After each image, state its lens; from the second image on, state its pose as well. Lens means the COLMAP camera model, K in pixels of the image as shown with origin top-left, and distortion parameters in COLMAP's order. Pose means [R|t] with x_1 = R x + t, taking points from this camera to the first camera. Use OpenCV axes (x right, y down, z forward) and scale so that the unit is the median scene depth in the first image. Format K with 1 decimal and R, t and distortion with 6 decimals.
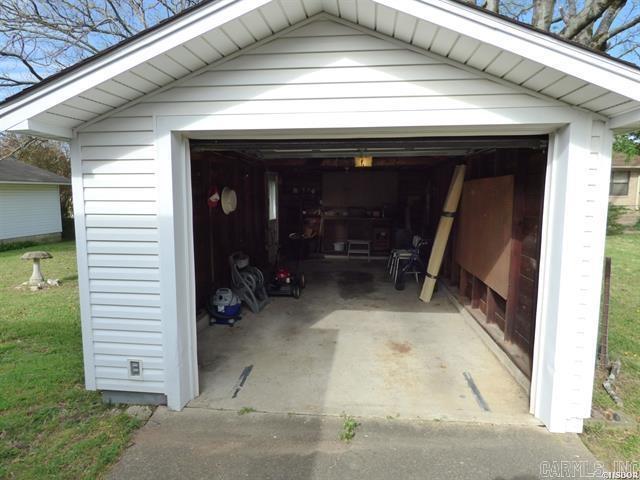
lens RADIAL K [[388.8, 0, 320.8], [0, 388.8, 237.9], [0, 0, 1]] dist [-0.004843, -0.002290]
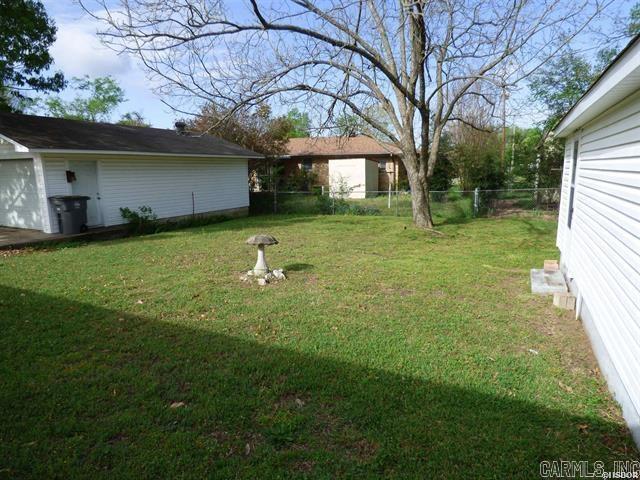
lens RADIAL K [[388.8, 0, 319.4], [0, 388.8, 240.4], [0, 0, 1]] dist [-0.004843, -0.002290]
pose [[0.938352, 0.052833, -0.341621, -0.340664], [-0.028411, 0.996695, 0.076105, -0.019594], [0.344513, -0.061707, 0.936751, 0.276729]]
